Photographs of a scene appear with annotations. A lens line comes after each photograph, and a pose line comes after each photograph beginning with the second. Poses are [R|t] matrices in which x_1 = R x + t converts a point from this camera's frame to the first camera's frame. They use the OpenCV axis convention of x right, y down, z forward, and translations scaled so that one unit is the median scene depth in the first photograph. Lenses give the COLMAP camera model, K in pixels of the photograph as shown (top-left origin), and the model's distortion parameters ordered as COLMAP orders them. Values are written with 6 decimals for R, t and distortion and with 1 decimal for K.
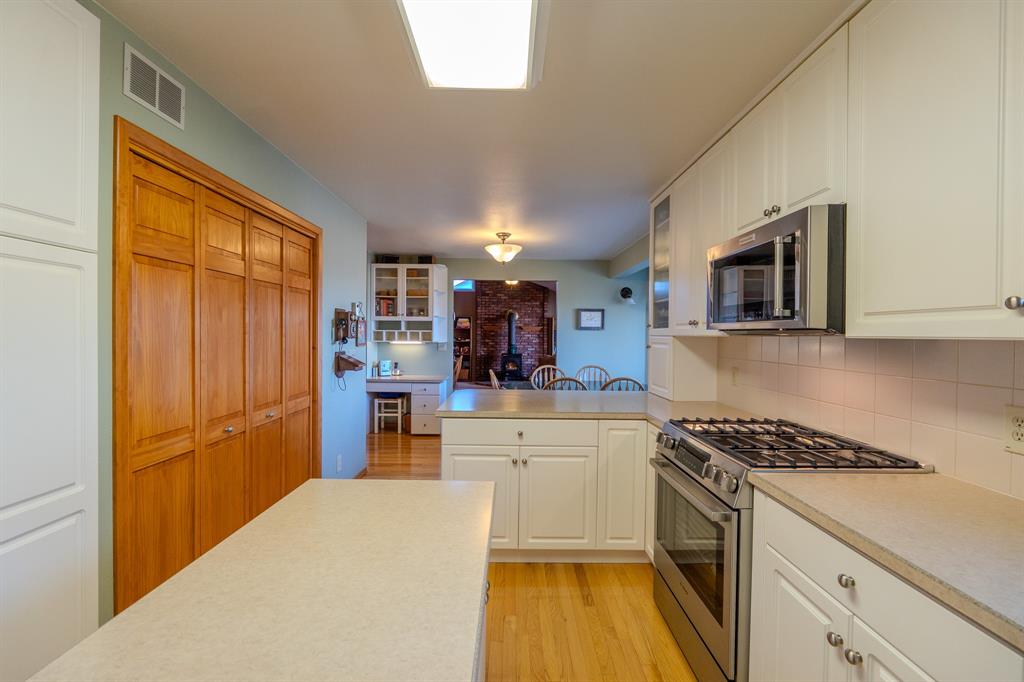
lens RADIAL K [[428.7, 0, 512.1], [0, 428.7, 339.2], [0, 0, 1]] dist [-0.004995, -0.000506]
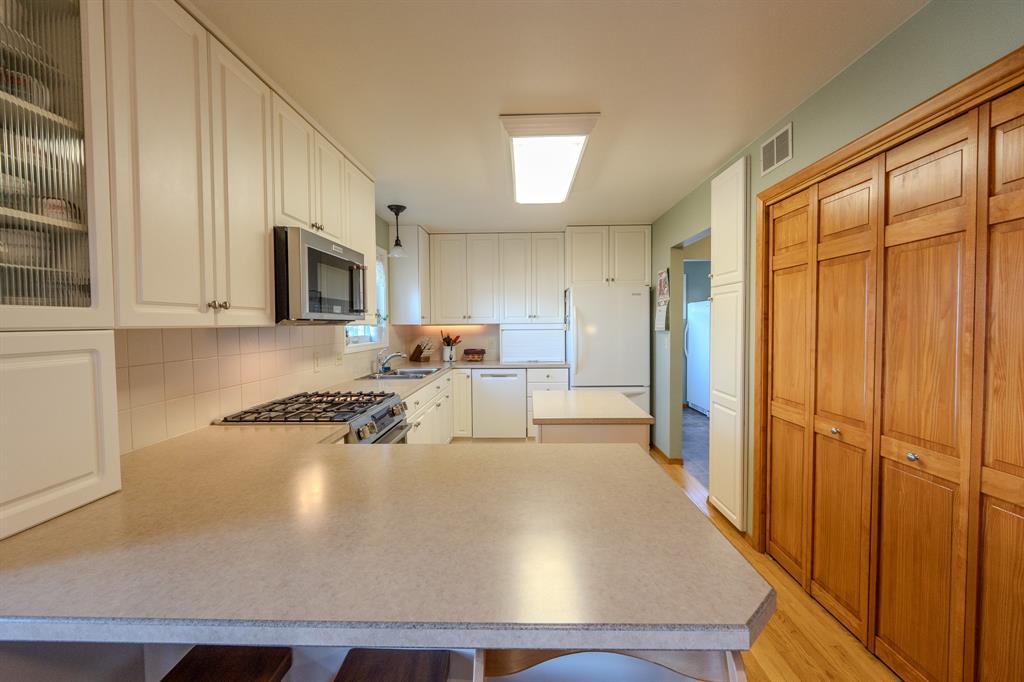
lens RADIAL K [[428.7, 0, 512.1], [0, 428.7, 339.2], [0, 0, 1]] dist [-0.004995, -0.000506]
pose [[-0.999246, -0.003071, 0.038699, -0.016552], [-0.001162, 0.998786, 0.049248, -0.026534], [-0.038803, 0.049166, -0.998037, 2.049343]]
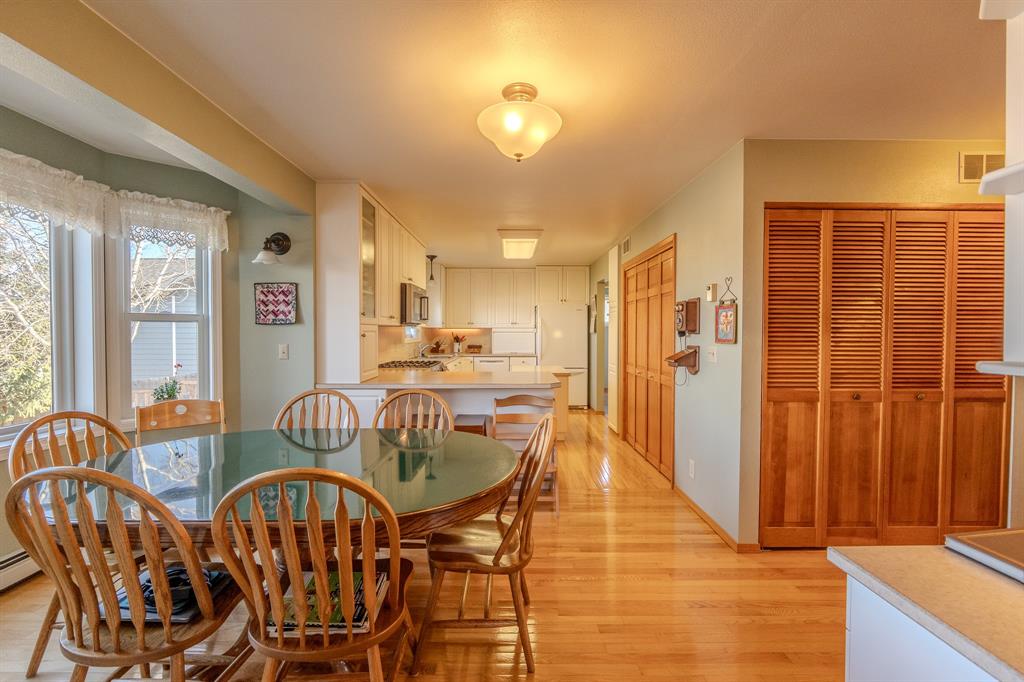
lens RADIAL K [[428.7, 0, 512.1], [0, 428.7, 339.2], [0, 0, 1]] dist [-0.004995, -0.000506]
pose [[-0.999918, -0.012566, 0.002644, -0.035466], [-0.012476, 0.999427, 0.031457, -0.014376], [-0.003038, 0.031421, -0.999502, 3.347043]]
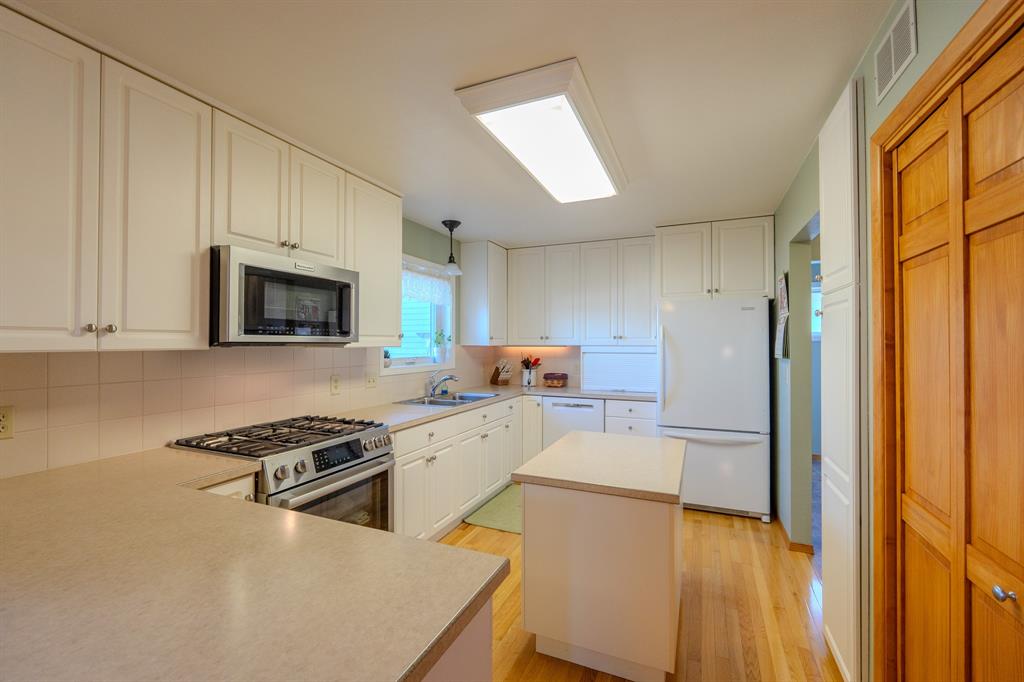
lens RADIAL K [[428.7, 0, 512.1], [0, 428.7, 339.2], [0, 0, 1]] dist [-0.004995, -0.000506]
pose [[-0.913901, -0.007329, 0.405871, -0.417632], [-0.004787, 0.999962, 0.007280, -0.039729], [-0.405909, 0.004710, -0.913901, 1.680236]]
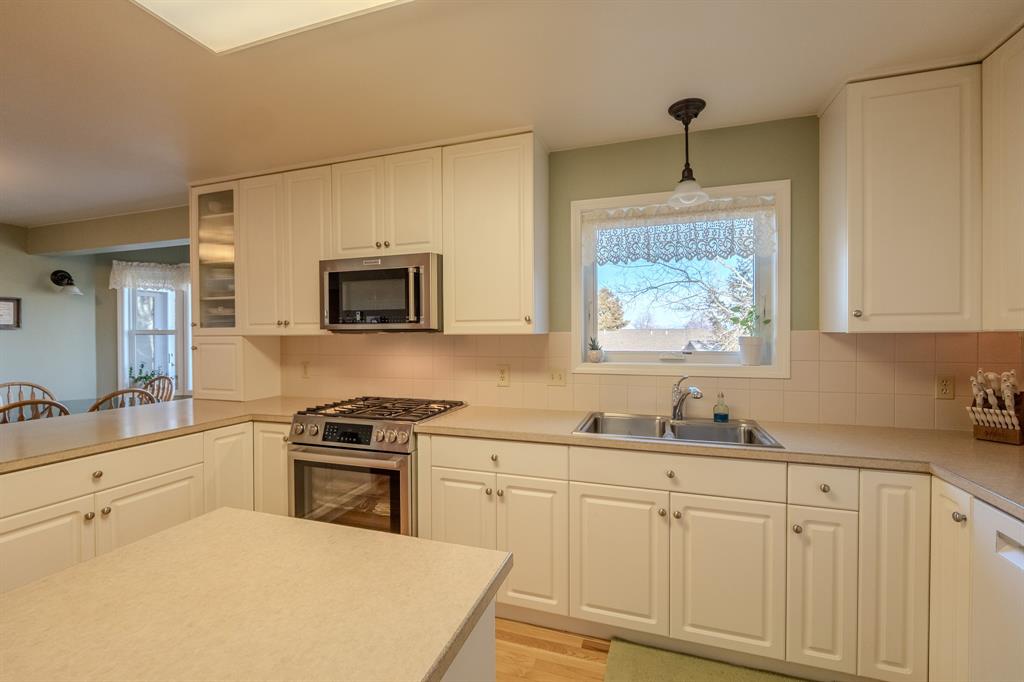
lens RADIAL K [[428.7, 0, 512.1], [0, 428.7, 339.2], [0, 0, 1]] dist [-0.004995, -0.000506]
pose [[0.329167, -0.023617, 0.943976, -0.522484], [0.019975, 0.999638, 0.018044, -0.006903], [-0.944060, 0.012916, 0.329520, 0.133538]]
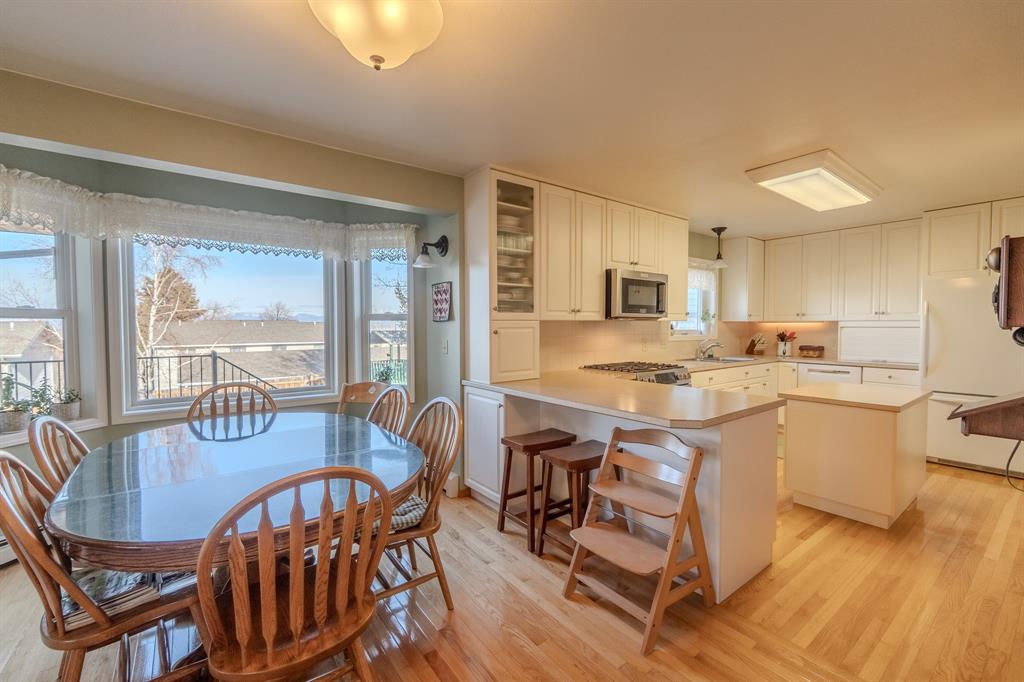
lens RADIAL K [[428.7, 0, 512.1], [0, 428.7, 339.2], [0, 0, 1]] dist [-0.004995, -0.000506]
pose [[-0.598179, -0.035660, 0.800568, -0.711339], [0.005707, 0.998795, 0.048754, -0.019110], [-0.801342, 0.033733, -0.597255, 2.558923]]
